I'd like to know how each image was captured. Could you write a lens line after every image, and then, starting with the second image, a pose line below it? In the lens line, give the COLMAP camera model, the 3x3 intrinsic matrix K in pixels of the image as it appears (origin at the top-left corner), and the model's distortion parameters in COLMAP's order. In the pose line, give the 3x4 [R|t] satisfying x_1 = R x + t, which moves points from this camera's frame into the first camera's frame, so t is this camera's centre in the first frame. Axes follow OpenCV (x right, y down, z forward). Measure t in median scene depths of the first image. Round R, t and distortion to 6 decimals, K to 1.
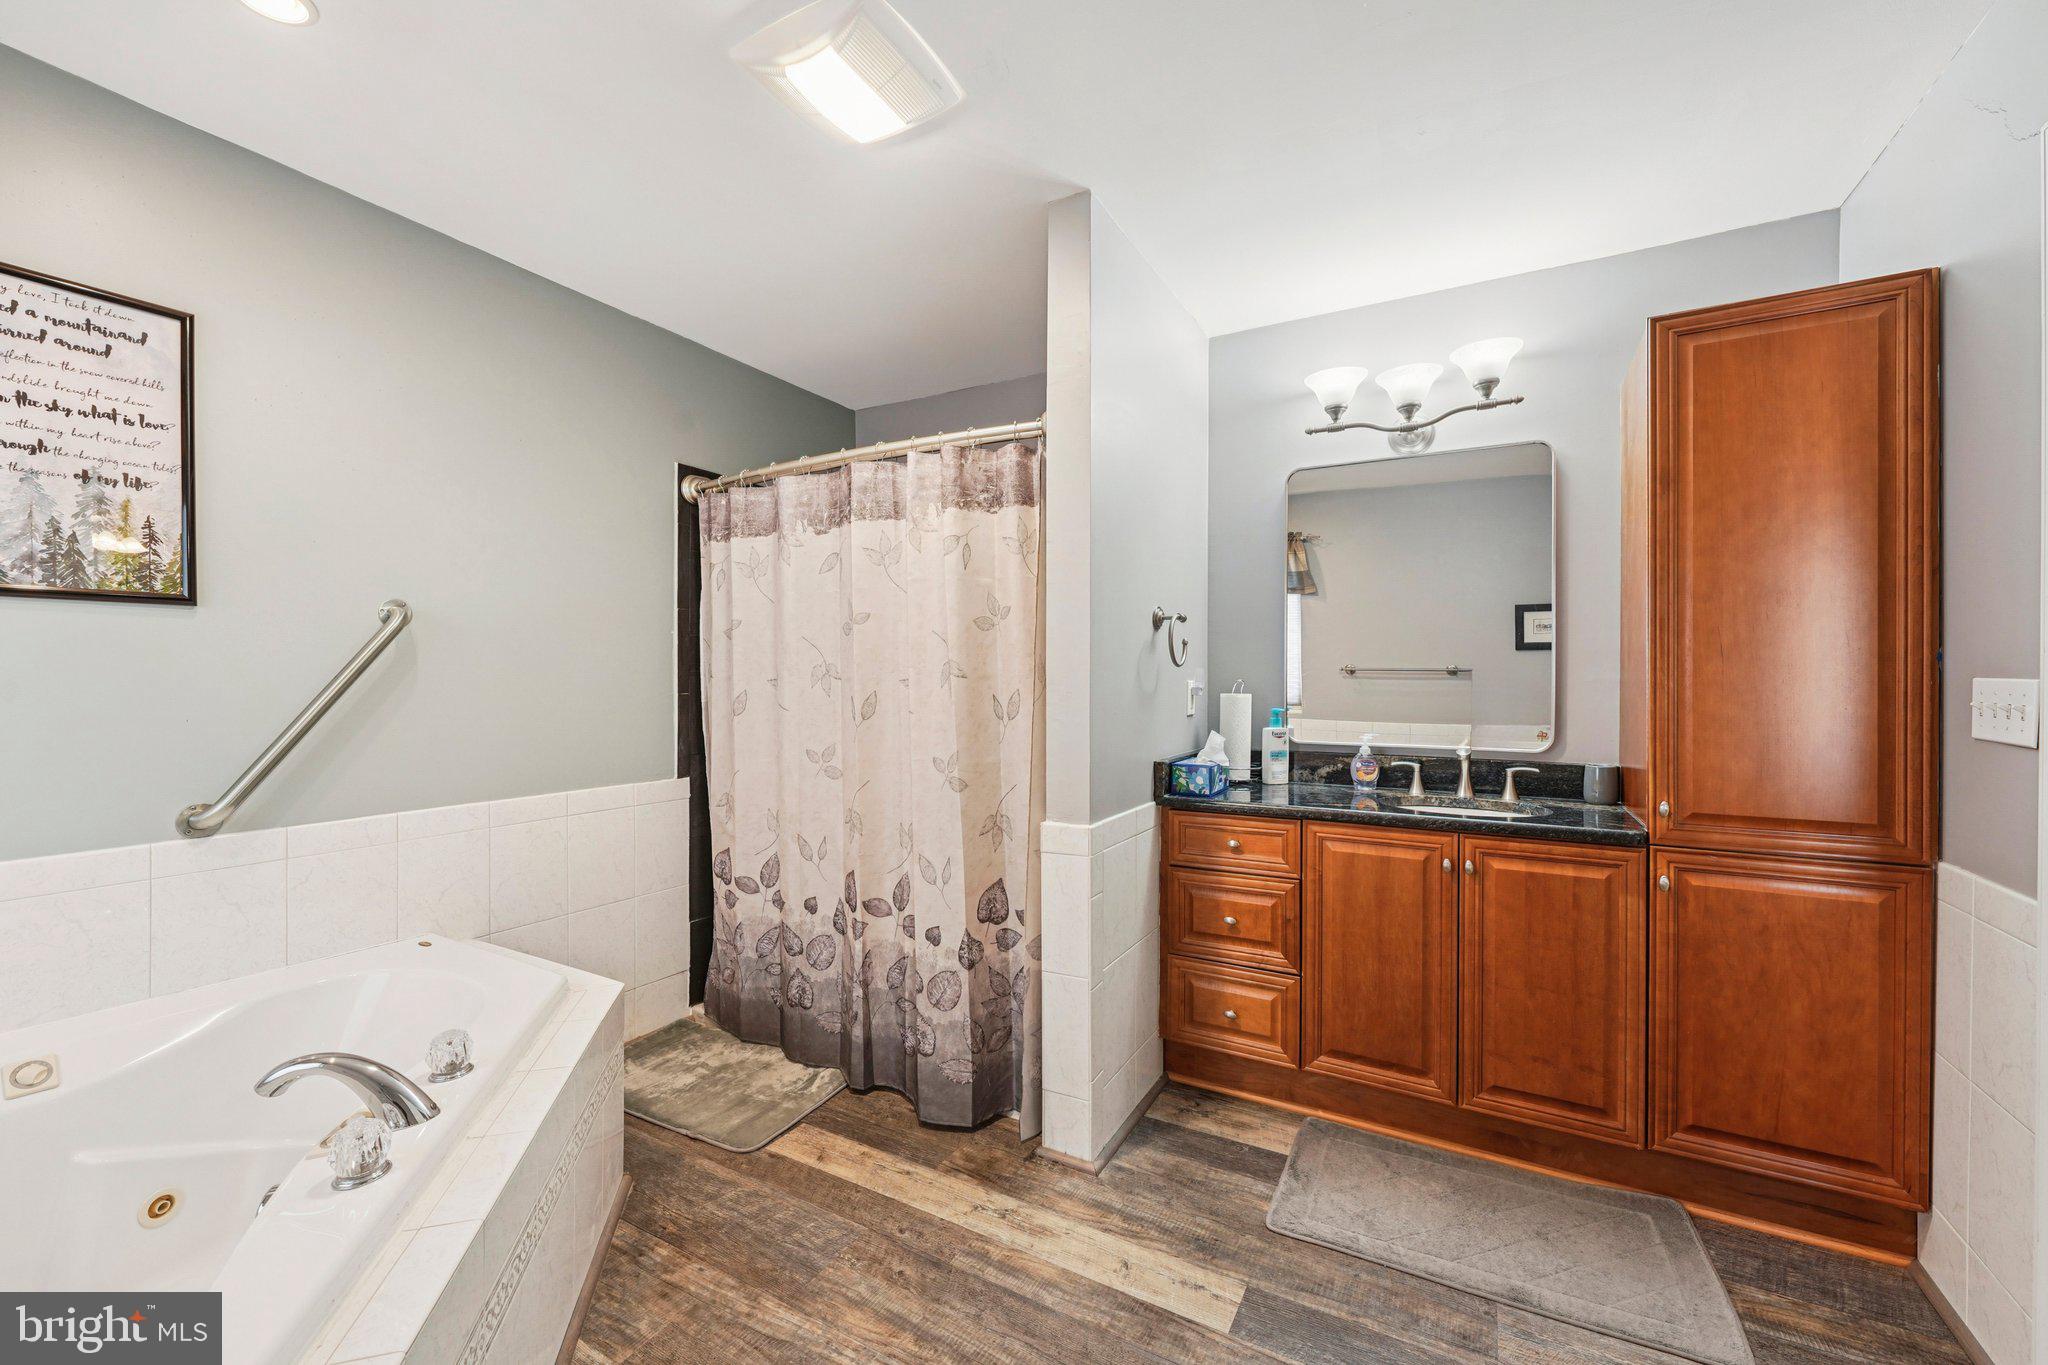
lens RADIAL K [[826.8, 0, 1016.5], [0, 826.8, 678.3], [0, 0, 1]] dist [-0.006477, -0.000375]
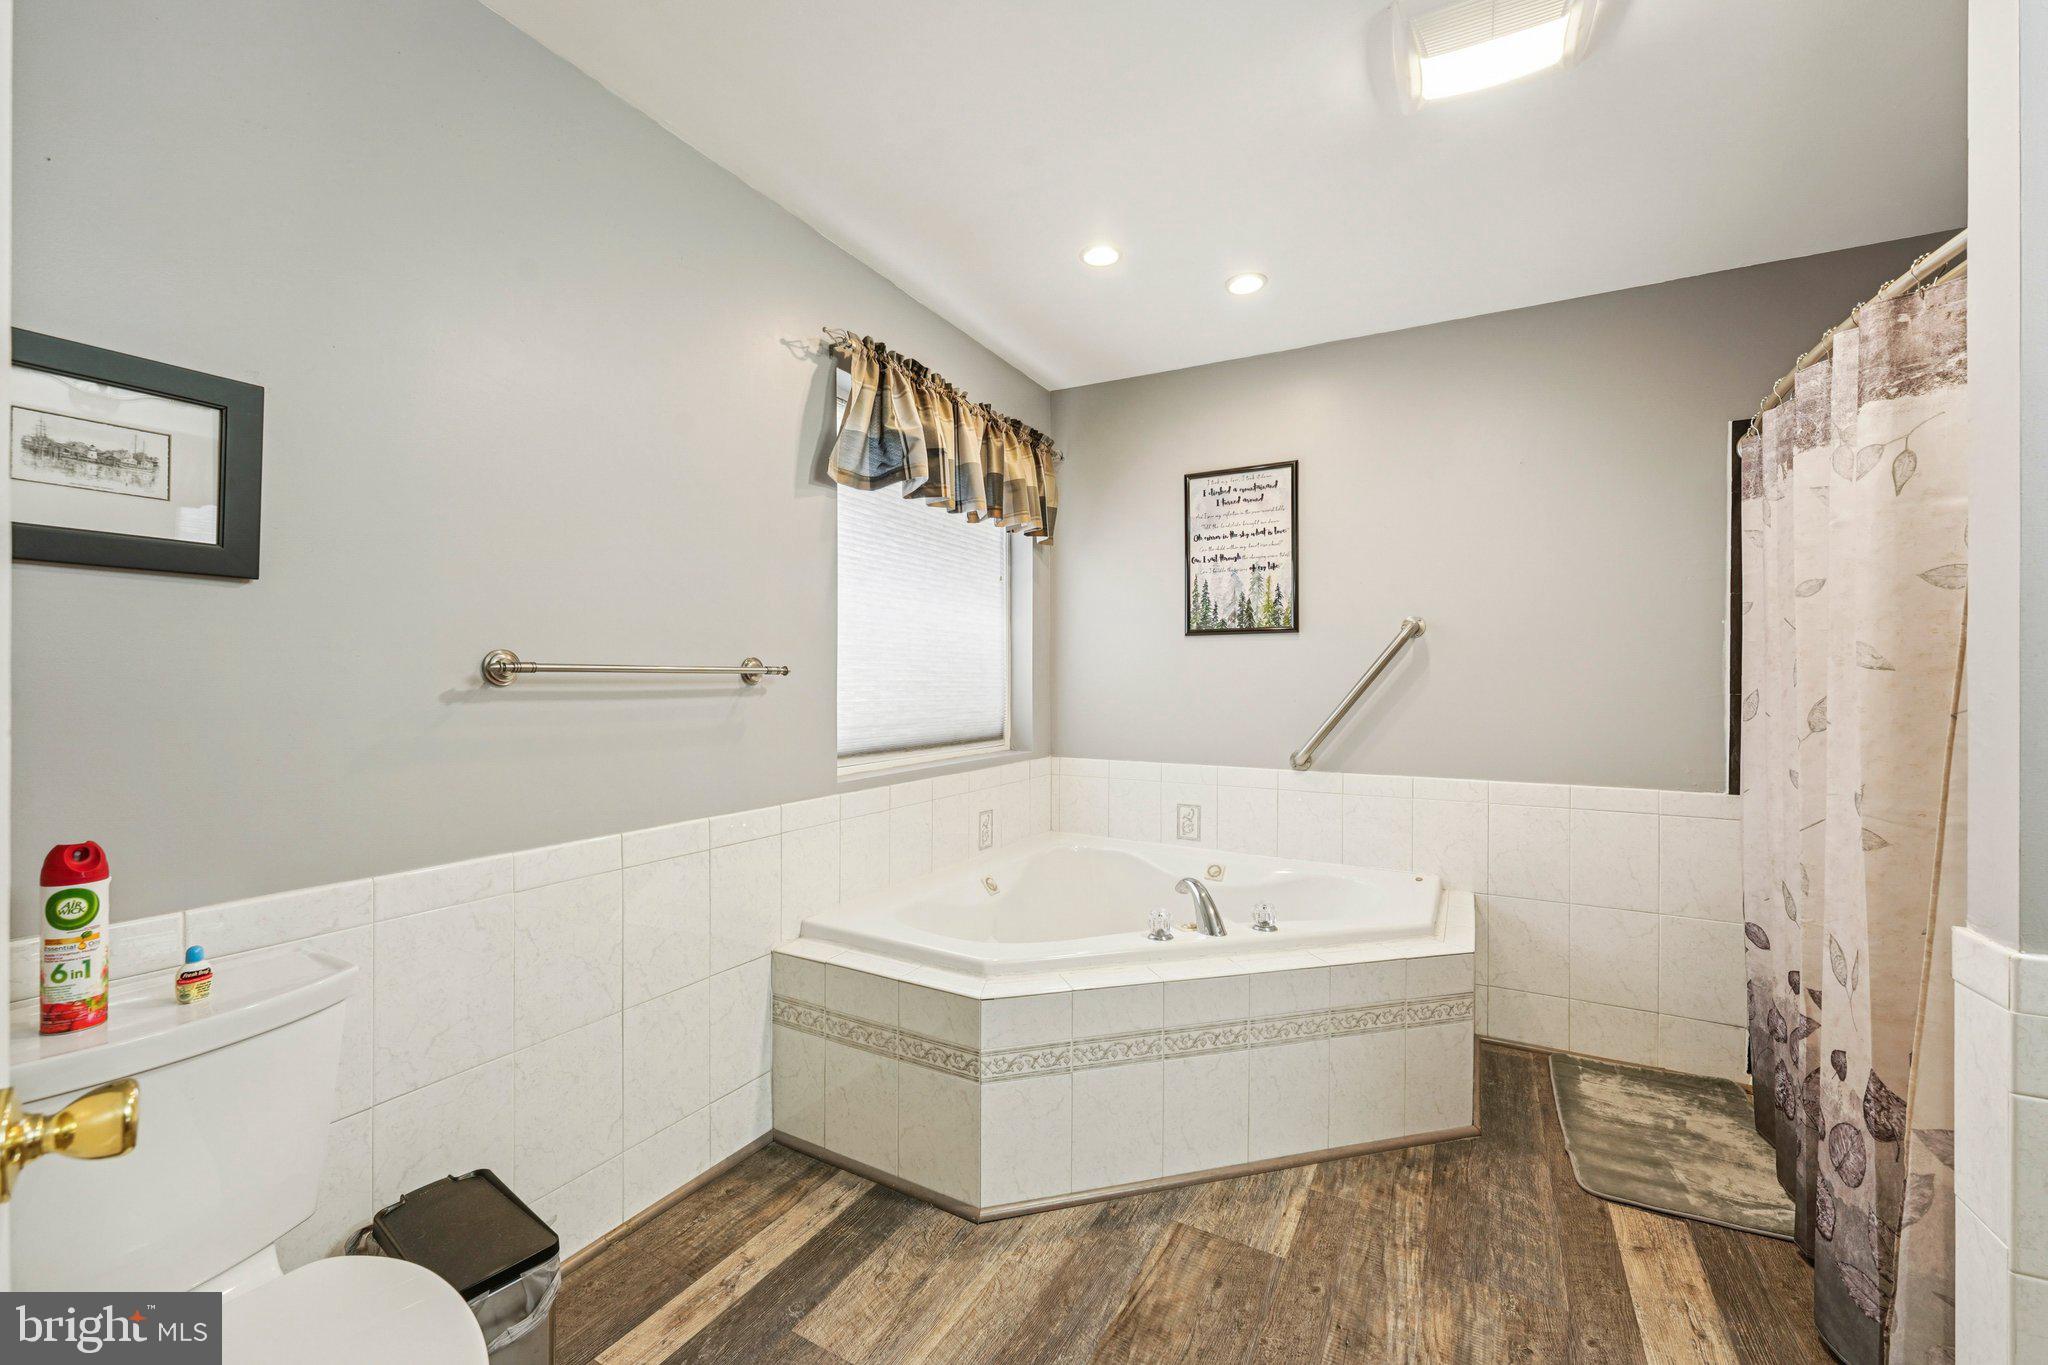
lens RADIAL K [[826.8, 0, 1017.9], [0, 826.8, 679.8], [0, 0, 1]] dist [-0.006477, -0.000375]
pose [[-0.009878, -0.001383, -0.999950, 0.720625], [-0.006559, 0.999978, -0.001319, 0.015531], [0.999930, 0.006546, -0.009887, 0.454819]]
